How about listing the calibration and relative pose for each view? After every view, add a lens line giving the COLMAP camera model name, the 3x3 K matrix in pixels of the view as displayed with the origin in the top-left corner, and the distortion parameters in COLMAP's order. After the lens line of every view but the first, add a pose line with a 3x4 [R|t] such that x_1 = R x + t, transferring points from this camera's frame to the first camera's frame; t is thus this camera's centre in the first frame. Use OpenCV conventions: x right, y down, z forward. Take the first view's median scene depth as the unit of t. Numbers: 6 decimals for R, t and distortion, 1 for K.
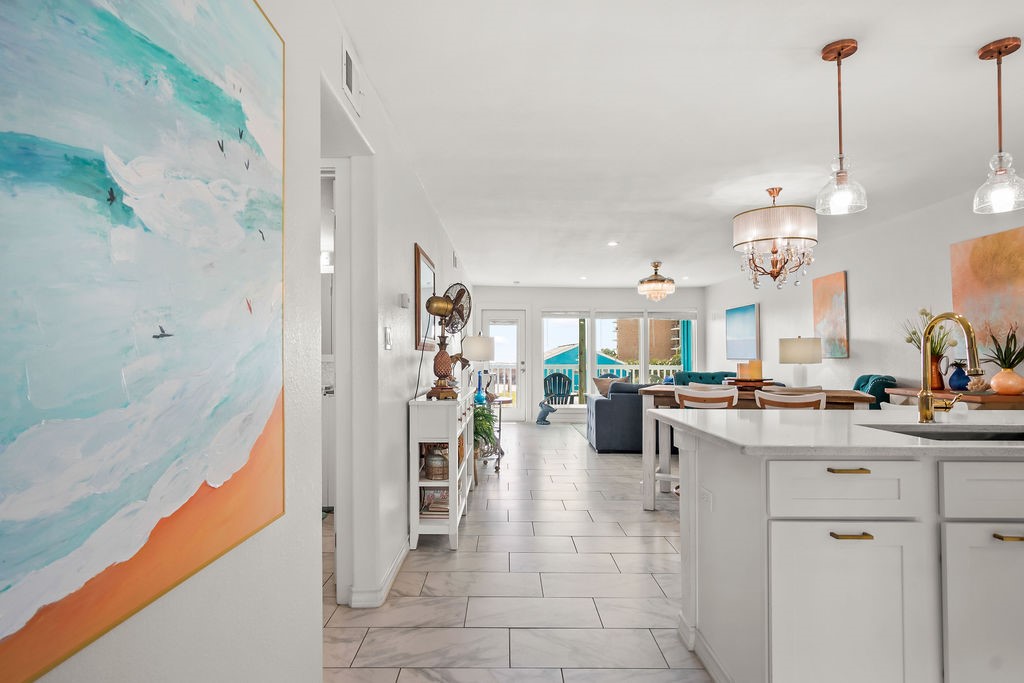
lens RADIAL K [[558.5, 0, 497.8], [0, 558.5, 342.2], [0, 0, 1]] dist [-0.009330, 0.007719]
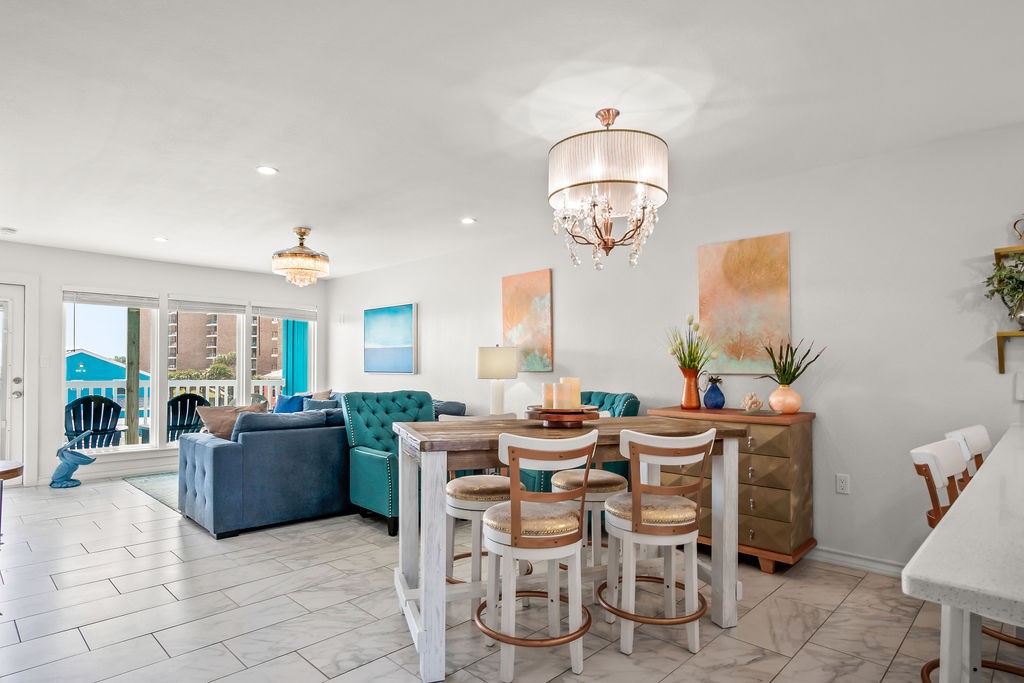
lens RADIAL K [[558.5, 0, 517.0], [0, 558.5, 361.7], [0, 0, 1]] dist [-0.009330, 0.007719]
pose [[0.684636, 0.007887, 0.728842, -0.042666], [-0.020337, 0.999759, 0.008285, 0.009689], [-0.728601, -0.020495, 0.684631, 0.612759]]
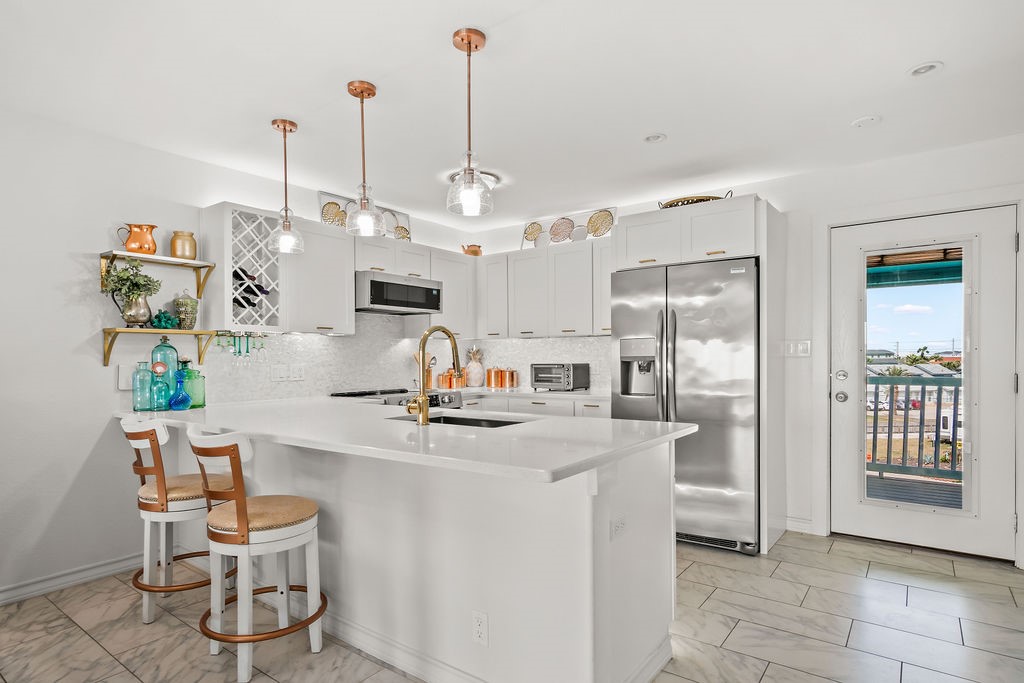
lens RADIAL K [[558.5, 0, 522.2], [0, 558.5, 356.9], [0, 0, 1]] dist [-0.009330, 0.007719]
pose [[-0.815519, 0.004642, 0.578712, -0.012038], [-0.006169, 0.999841, -0.016713, 0.014643], [-0.578698, -0.017200, -0.815361, 0.914054]]
